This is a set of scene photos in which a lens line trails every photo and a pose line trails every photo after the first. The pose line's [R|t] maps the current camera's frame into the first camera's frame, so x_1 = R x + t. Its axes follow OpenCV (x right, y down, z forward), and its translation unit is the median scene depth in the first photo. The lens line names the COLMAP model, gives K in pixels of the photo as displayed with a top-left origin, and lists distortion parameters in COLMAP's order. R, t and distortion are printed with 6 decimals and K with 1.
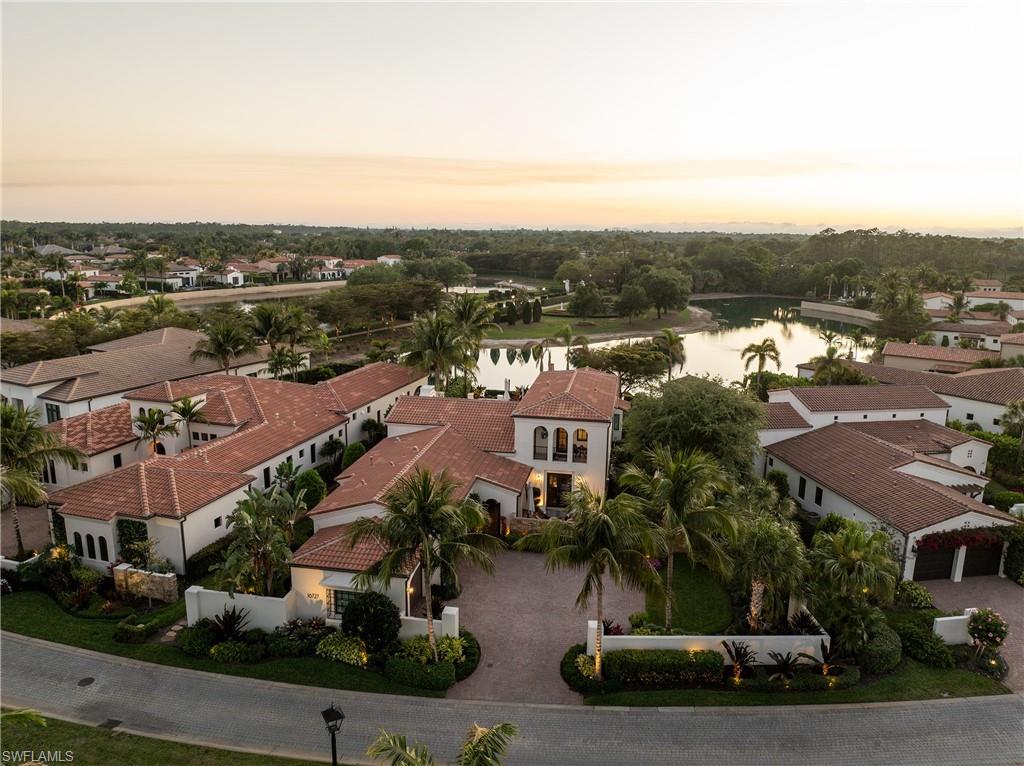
lens RADIAL K [[718.7, 0, 512.0], [0, 718.7, 383.0], [0, 0, 1]] dist [-0.038391, 0.000593]
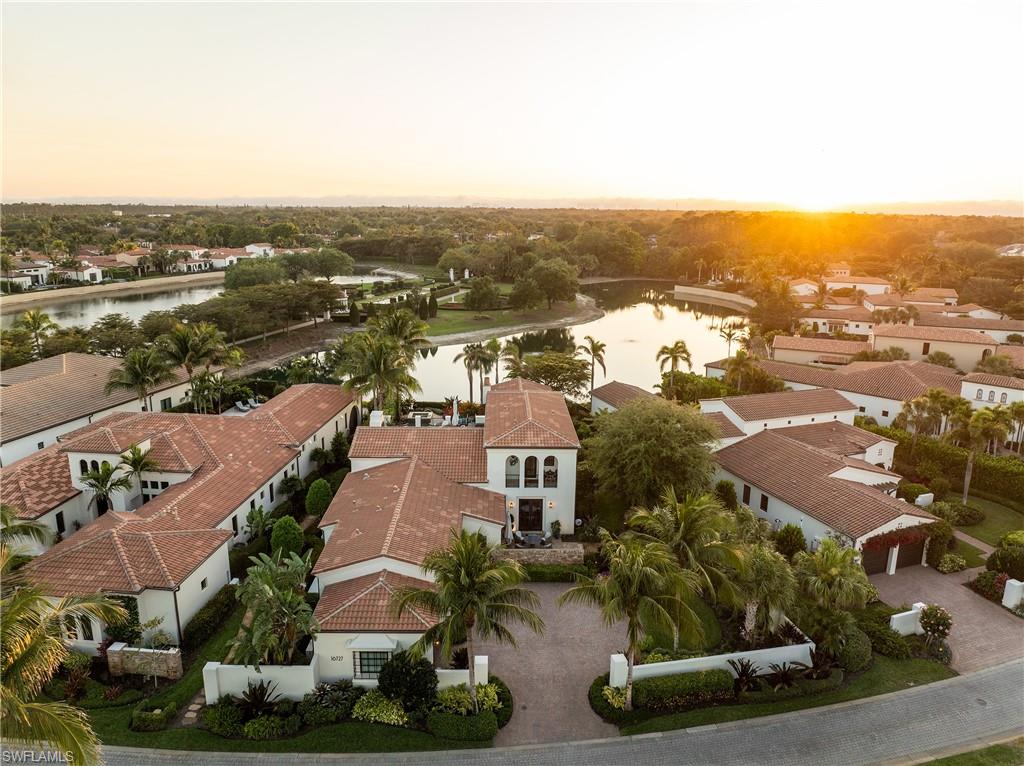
lens RADIAL K [[718.7, 0, 512.0], [0, 718.7, 383.0], [0, 0, 1]] dist [-0.038391, 0.000593]
pose [[0.981725, -0.048409, 0.184048, -0.143966], [0.042359, 0.998429, 0.036666, -0.080884], [-0.185534, -0.028200, 0.982233, -0.011985]]
